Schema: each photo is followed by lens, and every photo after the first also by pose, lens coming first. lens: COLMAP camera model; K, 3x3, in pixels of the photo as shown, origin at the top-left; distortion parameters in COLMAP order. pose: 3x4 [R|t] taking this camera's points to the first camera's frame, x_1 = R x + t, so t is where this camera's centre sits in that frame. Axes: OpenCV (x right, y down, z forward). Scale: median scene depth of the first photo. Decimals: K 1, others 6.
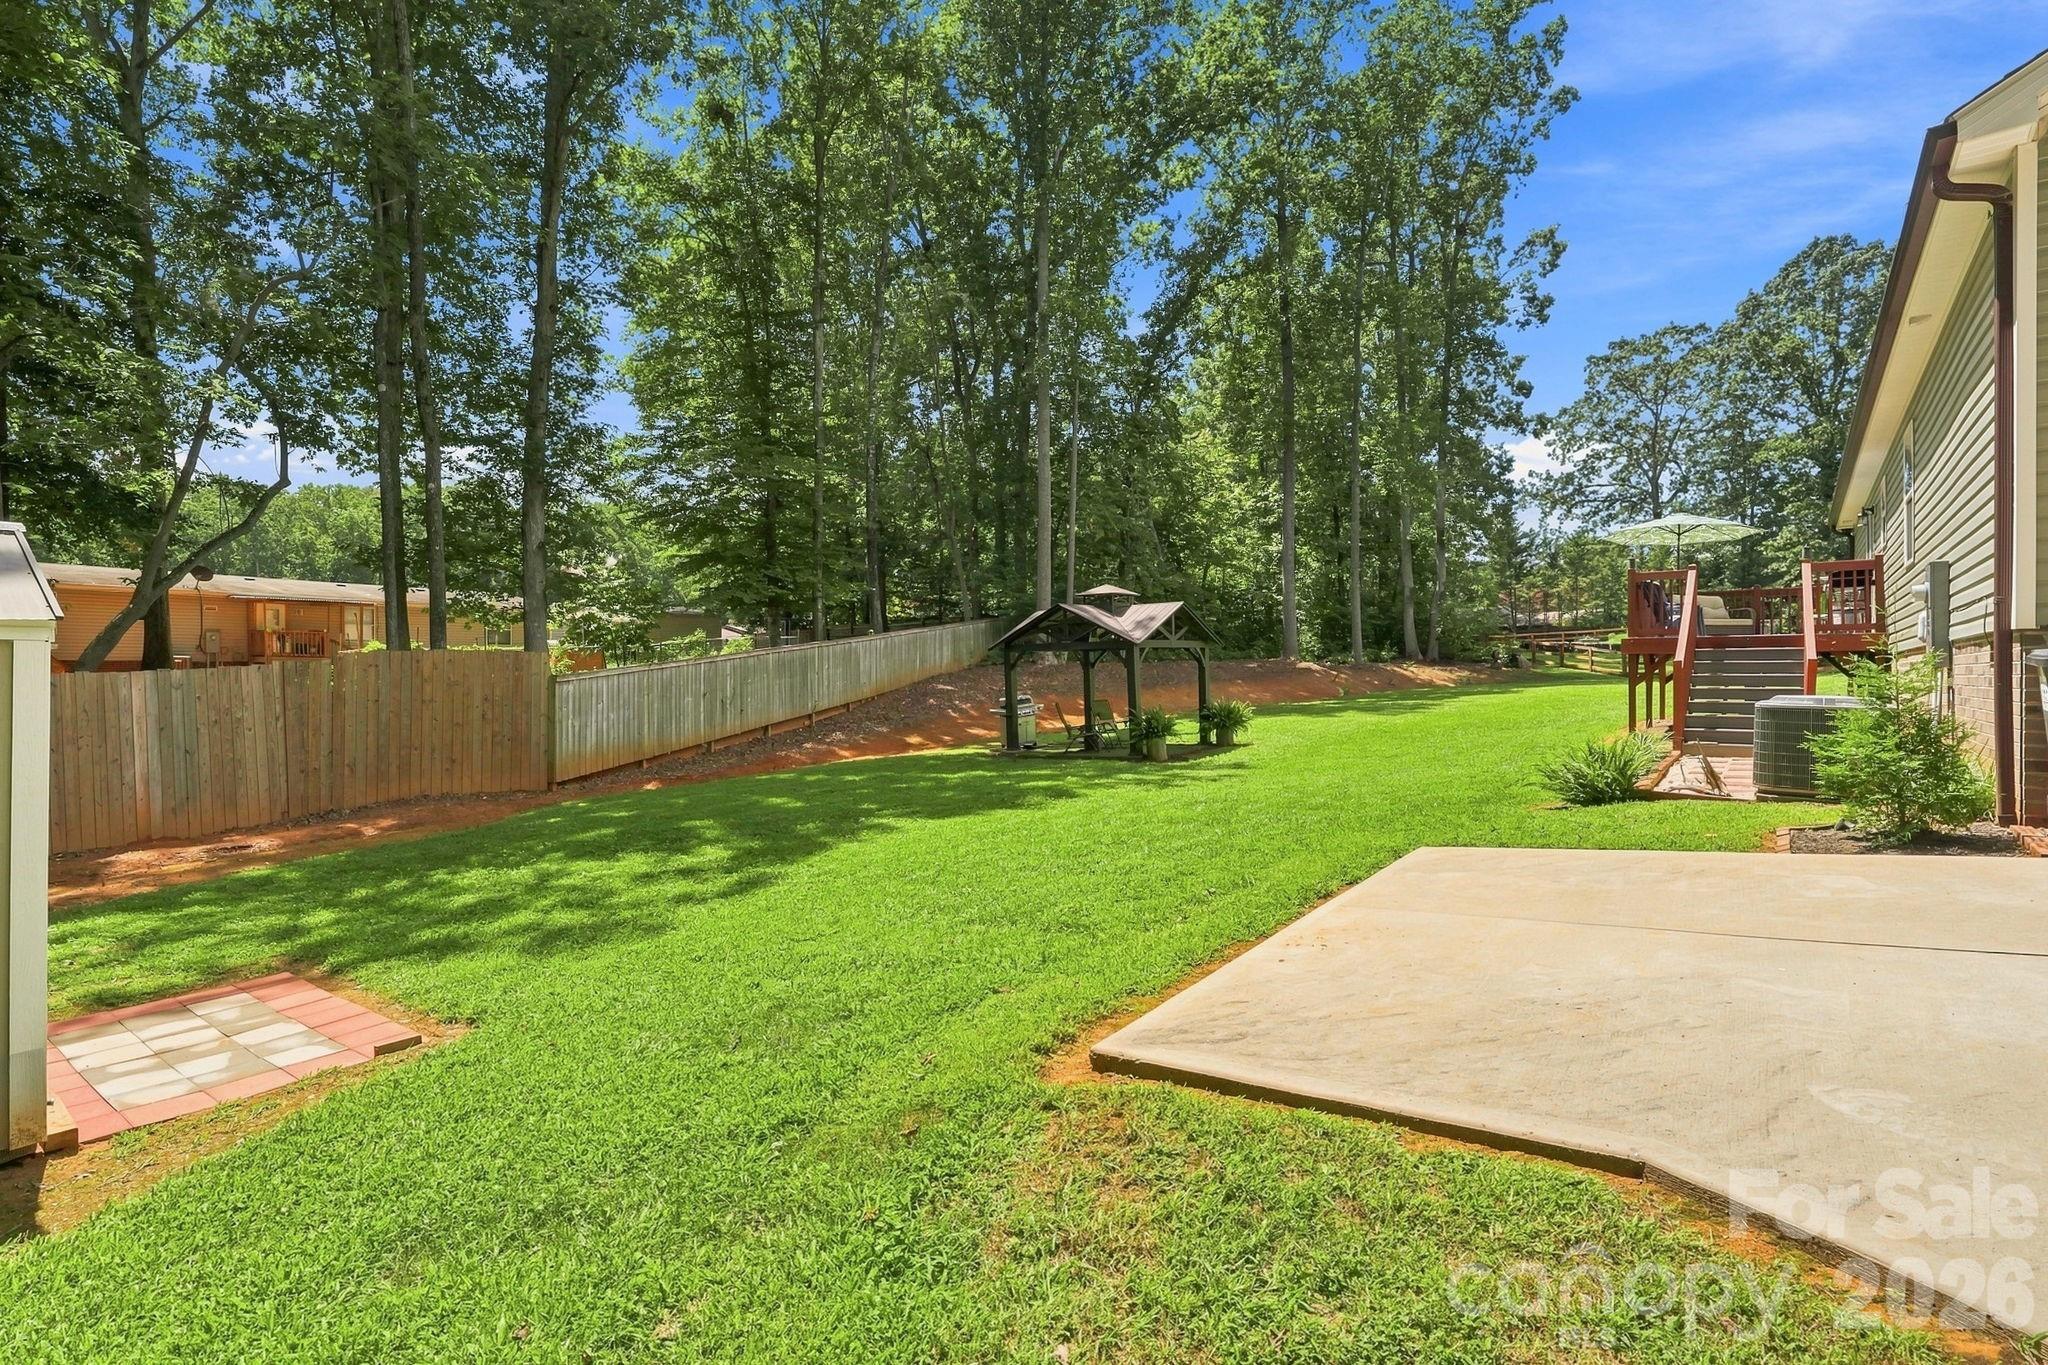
lens RADIAL K [[973.9, 0, 1024.0], [0, 973.9, 682.5], [0, 0, 1]] dist [-0.002877, -0.000326]
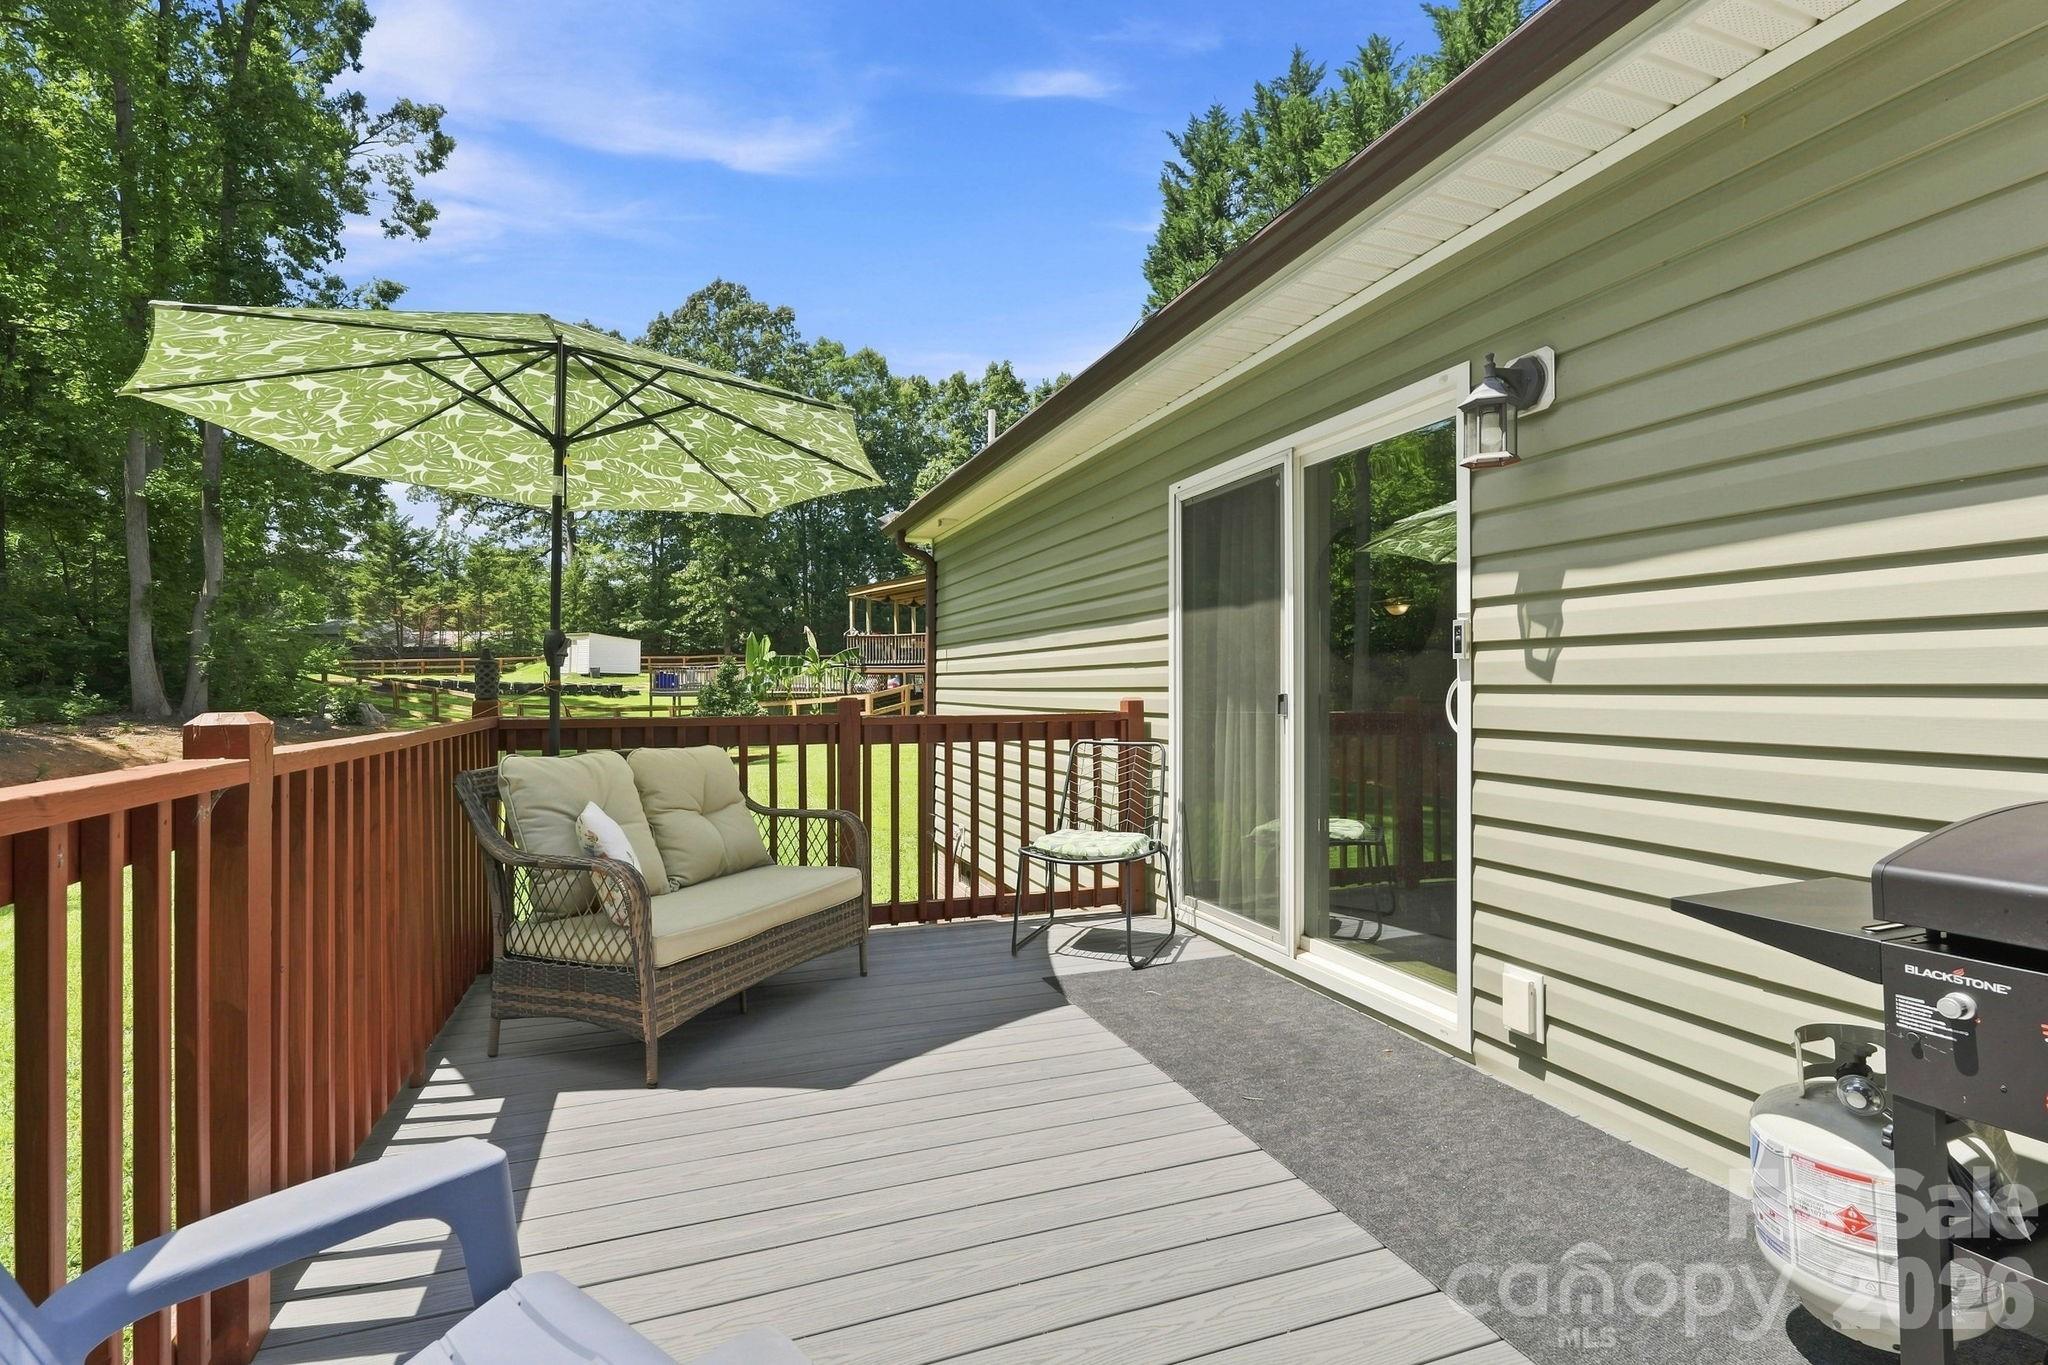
lens RADIAL K [[973.9, 0, 1024.0], [0, 973.9, 682.5], [0, 0, 1]] dist [-0.002877, -0.000326]
pose [[0.535207, 0.012762, 0.844624, 0.127768], [-0.000978, 0.999895, -0.014488, -0.022063], [-0.844720, 0.006928, 0.535163, 0.180645]]
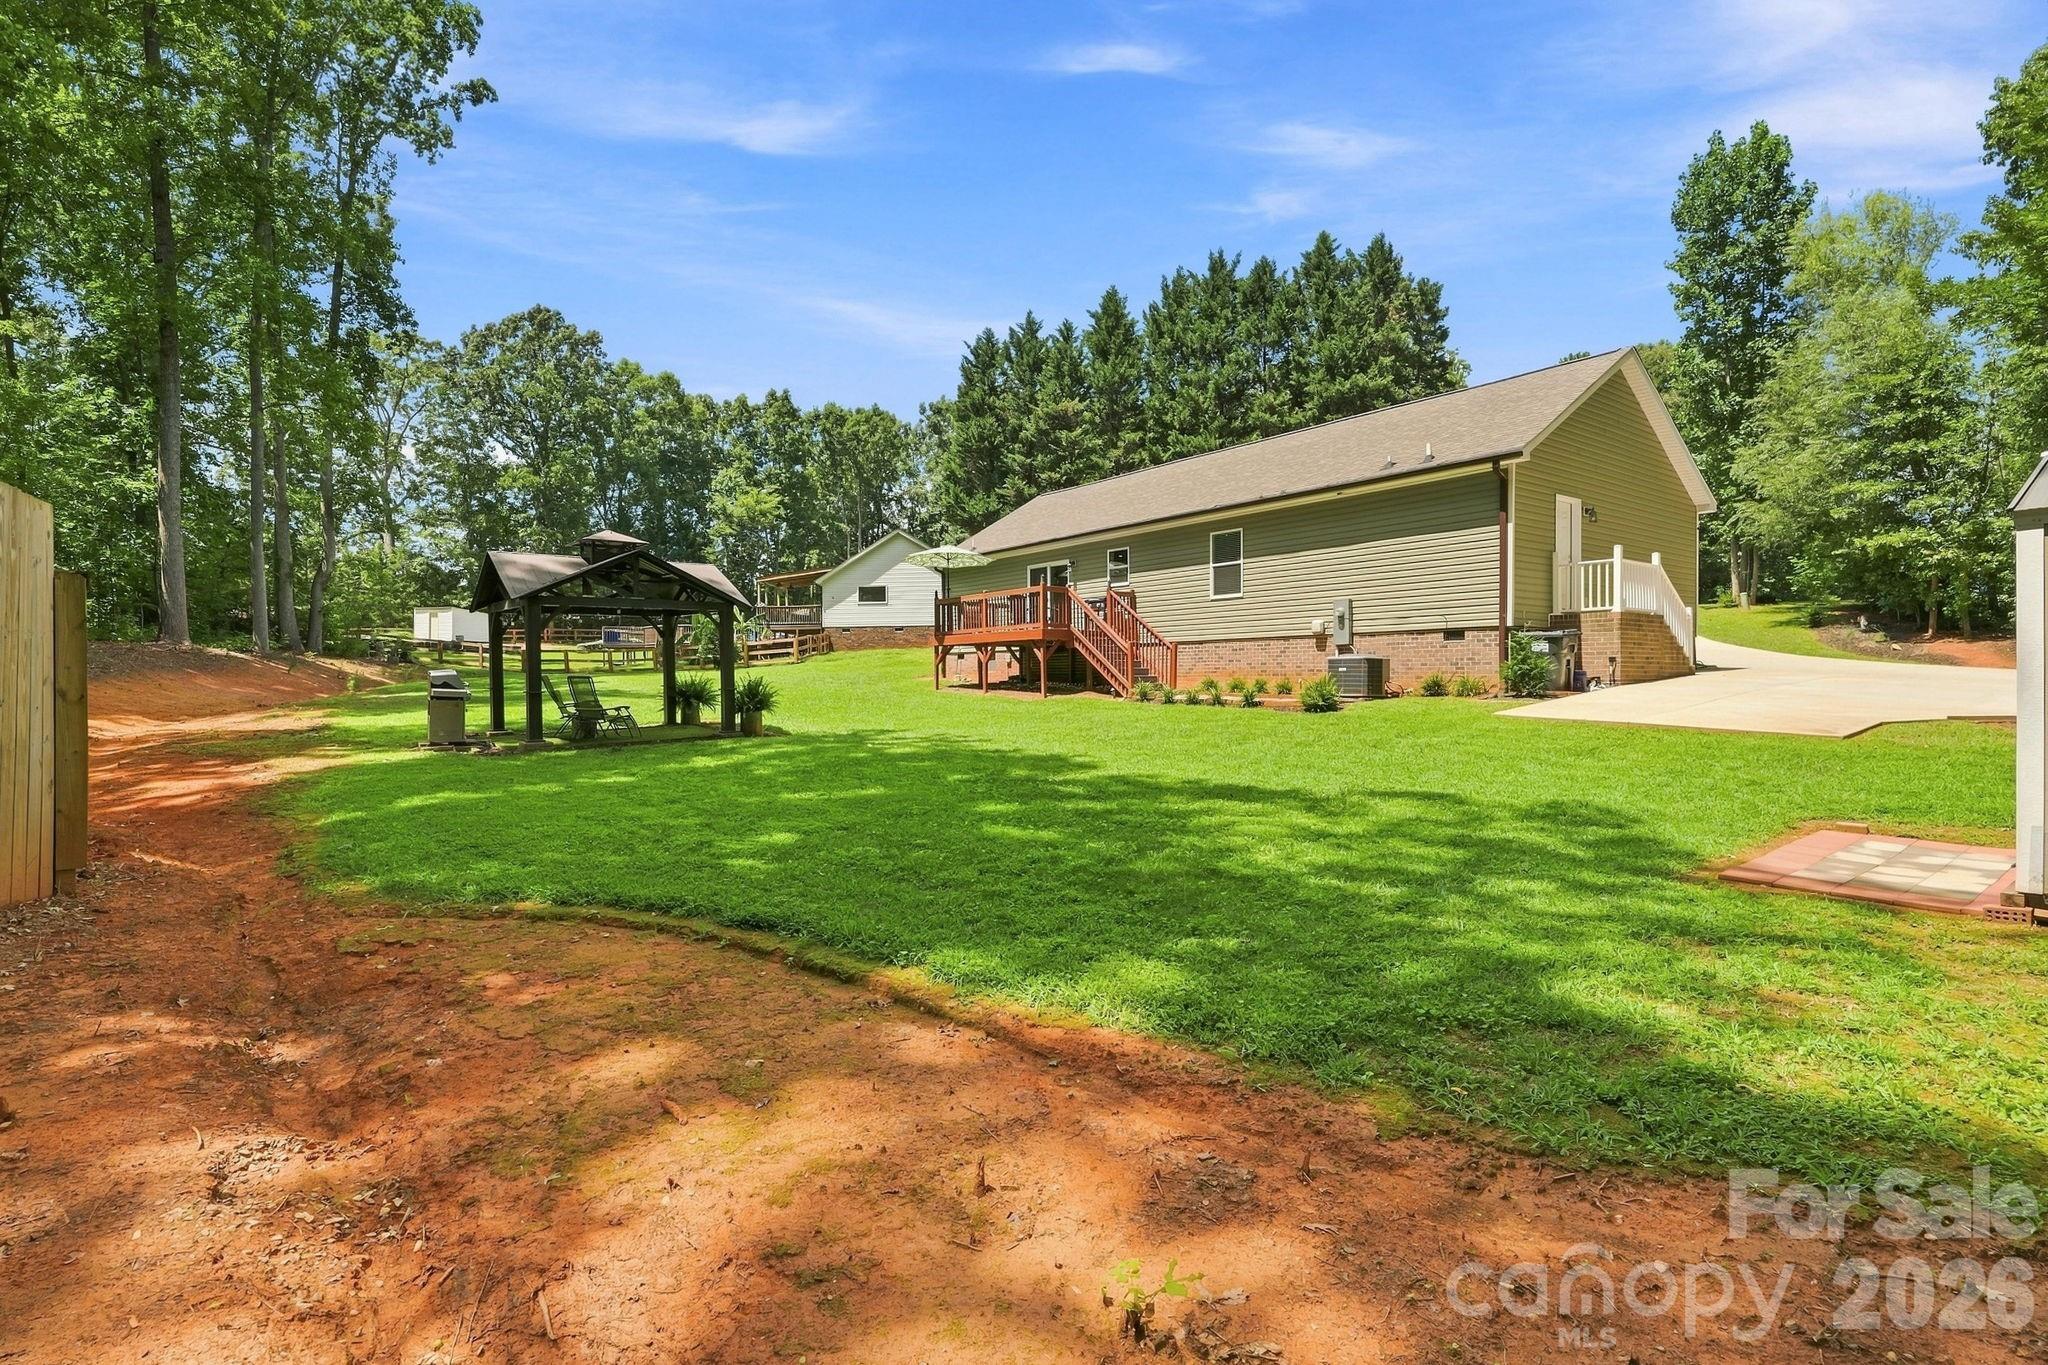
lens RADIAL K [[973.9, 0, 1024.0], [0, 973.9, 682.5], [0, 0, 1]] dist [-0.002877, -0.000326]
pose [[0.270321, 0.004861, 0.962758, -0.142720], [0.006388, 0.999956, -0.006843, 0.008638], [-0.962749, 0.007999, 0.270278, 0.114642]]
